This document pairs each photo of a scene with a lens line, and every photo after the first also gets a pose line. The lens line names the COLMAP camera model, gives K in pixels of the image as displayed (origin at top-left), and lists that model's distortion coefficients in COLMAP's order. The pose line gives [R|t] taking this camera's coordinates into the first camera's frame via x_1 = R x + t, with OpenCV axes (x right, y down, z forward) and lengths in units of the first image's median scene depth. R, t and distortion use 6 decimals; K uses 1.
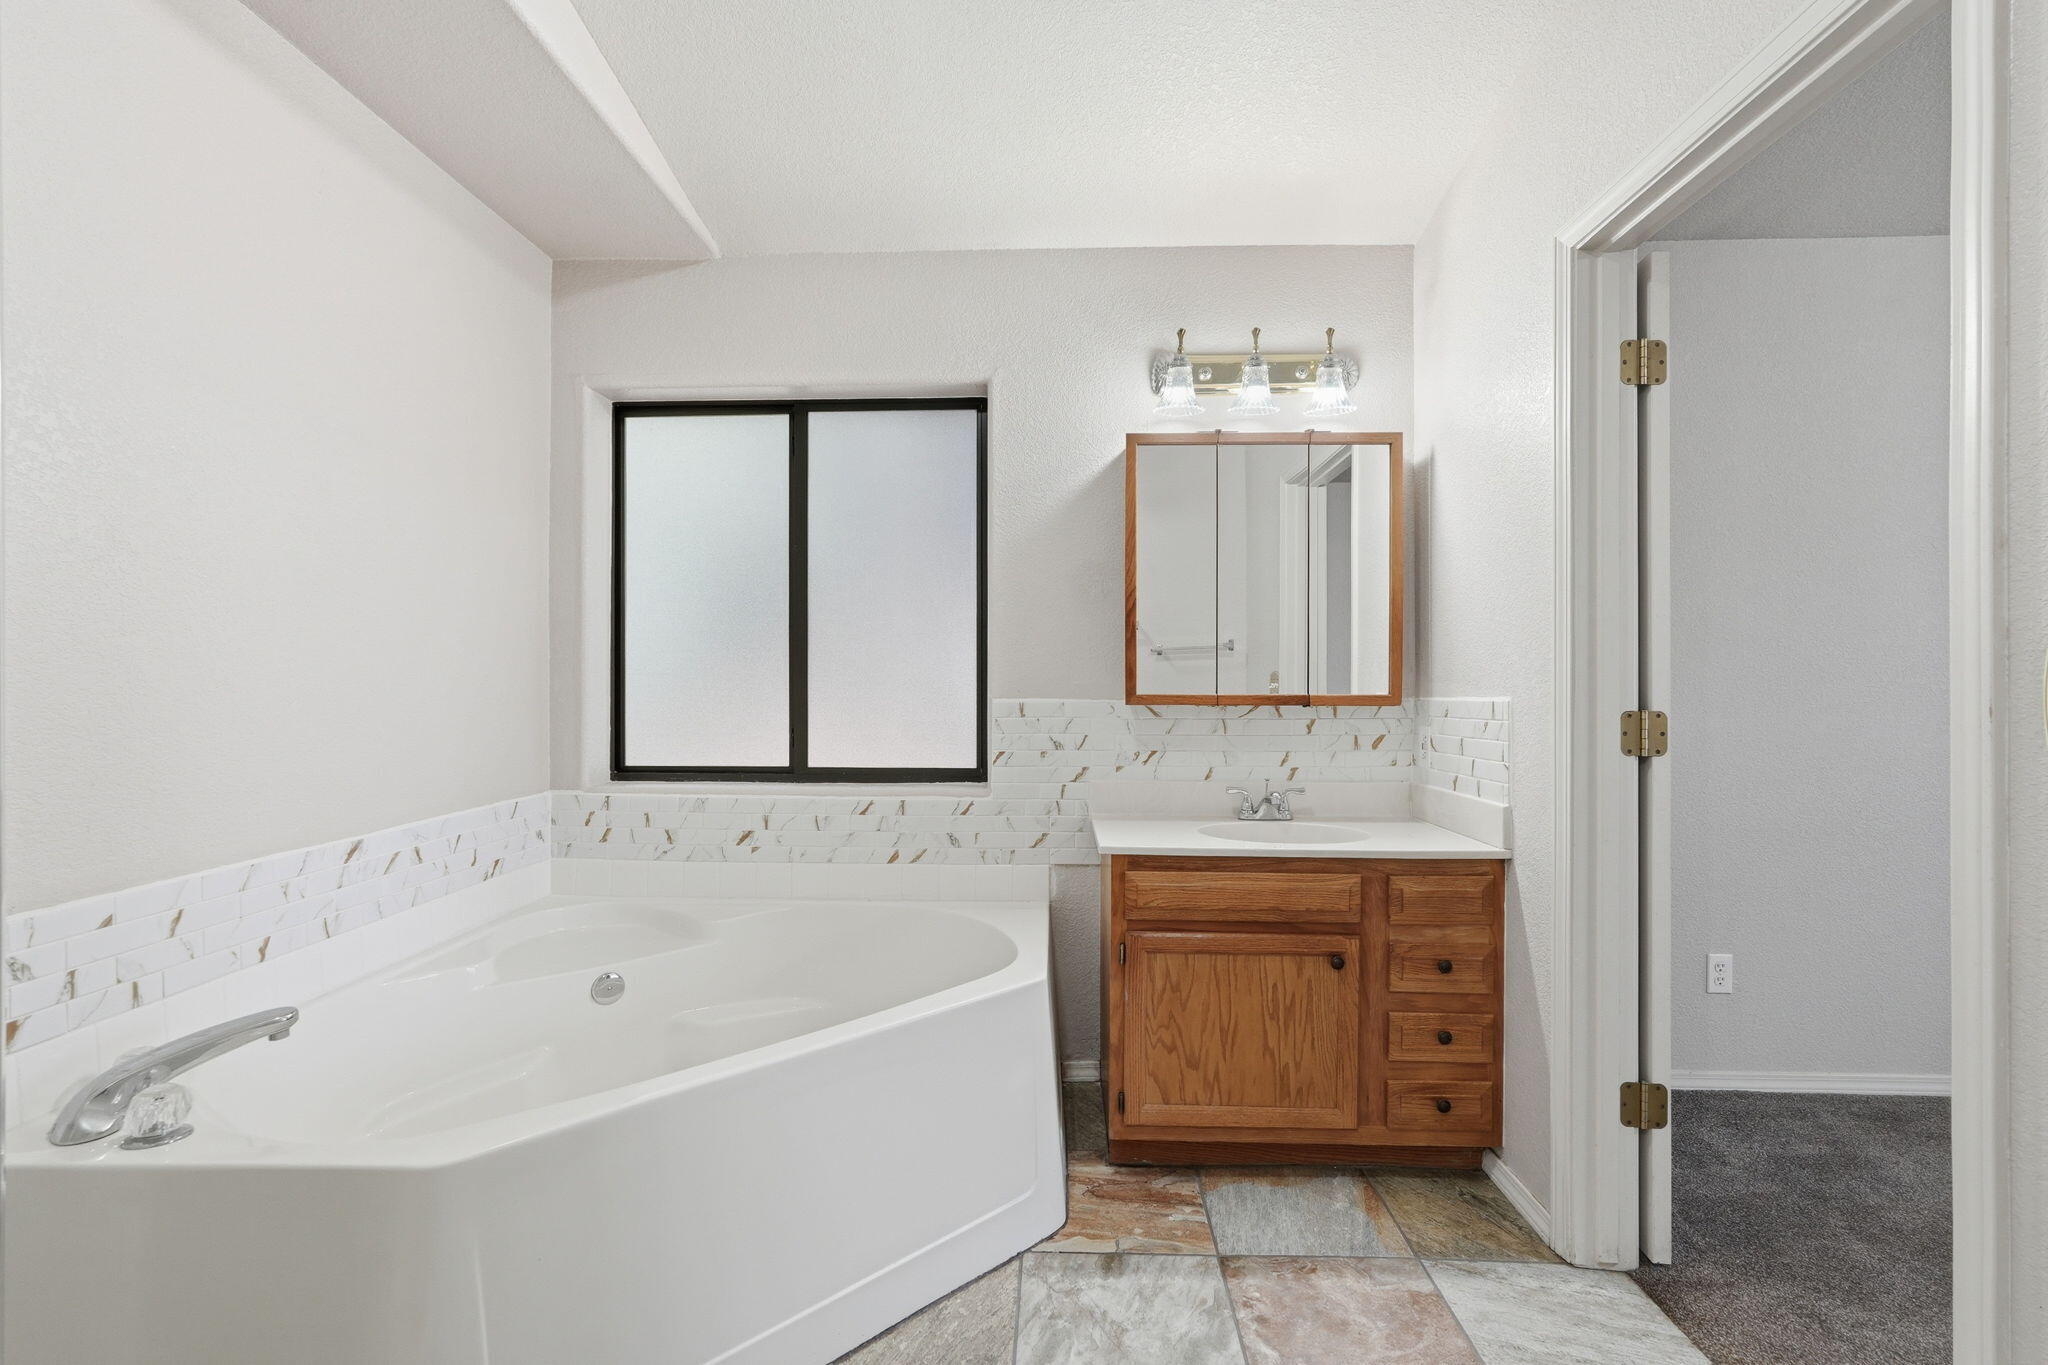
lens RADIAL K [[903.5, 0, 1017.7], [0, 903.5, 681.2], [0, 0, 1]] dist [-0.012748, 0.006163]
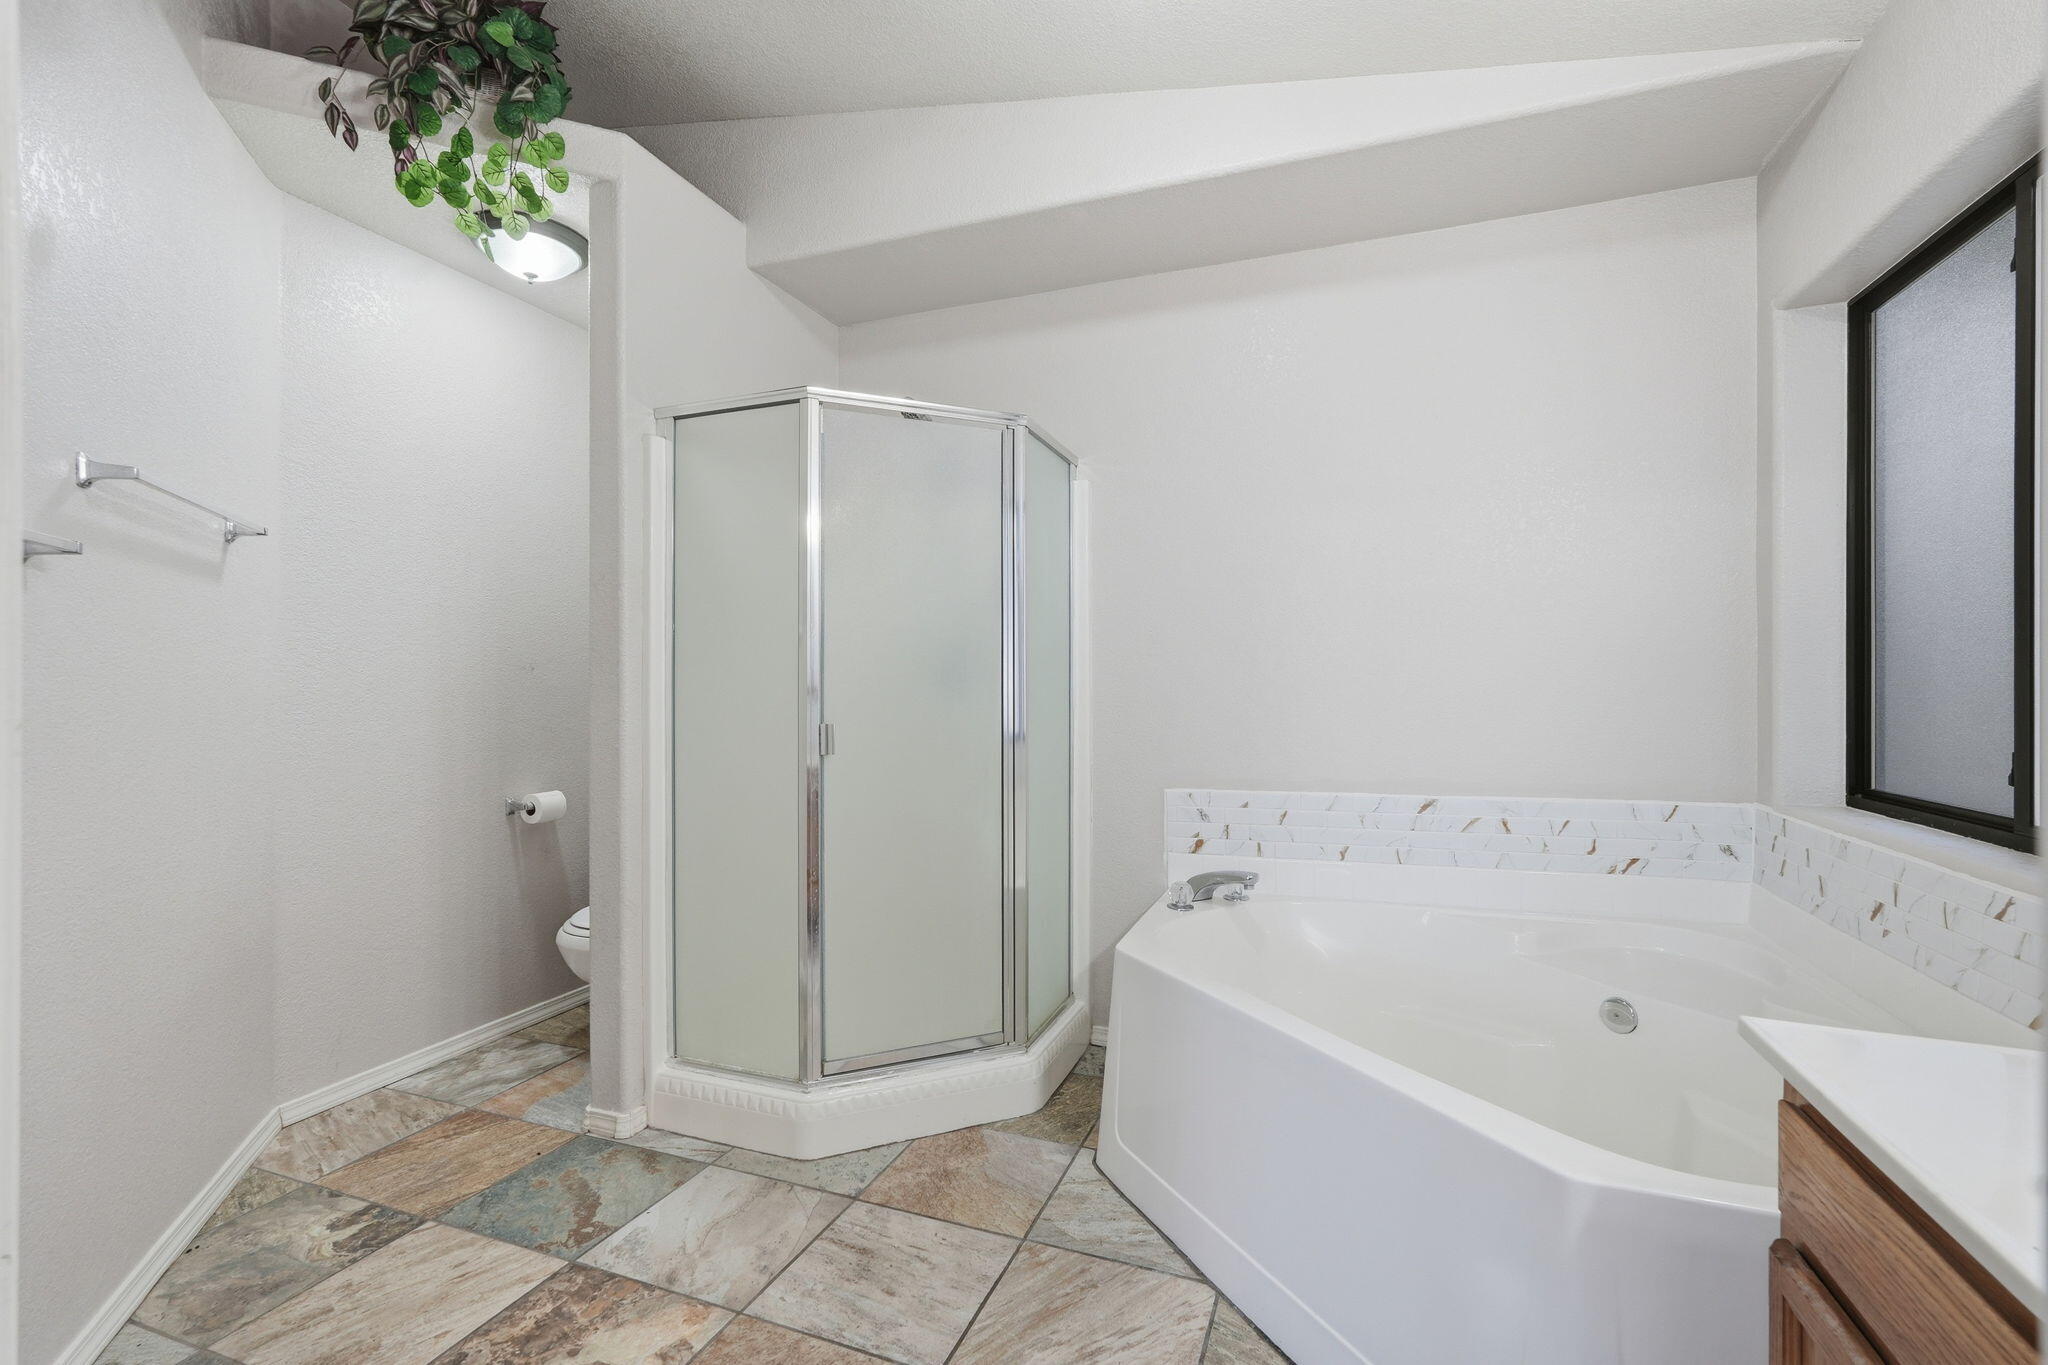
lens RADIAL K [[903.5, 0, 1017.7], [0, 903.5, 681.2], [0, 0, 1]] dist [-0.012748, 0.006163]
pose [[-0.306333, -0.001330, -0.951923, 0.531048], [0.005049, 0.999983, -0.003022, 0.005551], [0.951911, -0.005732, -0.306321, 0.634537]]
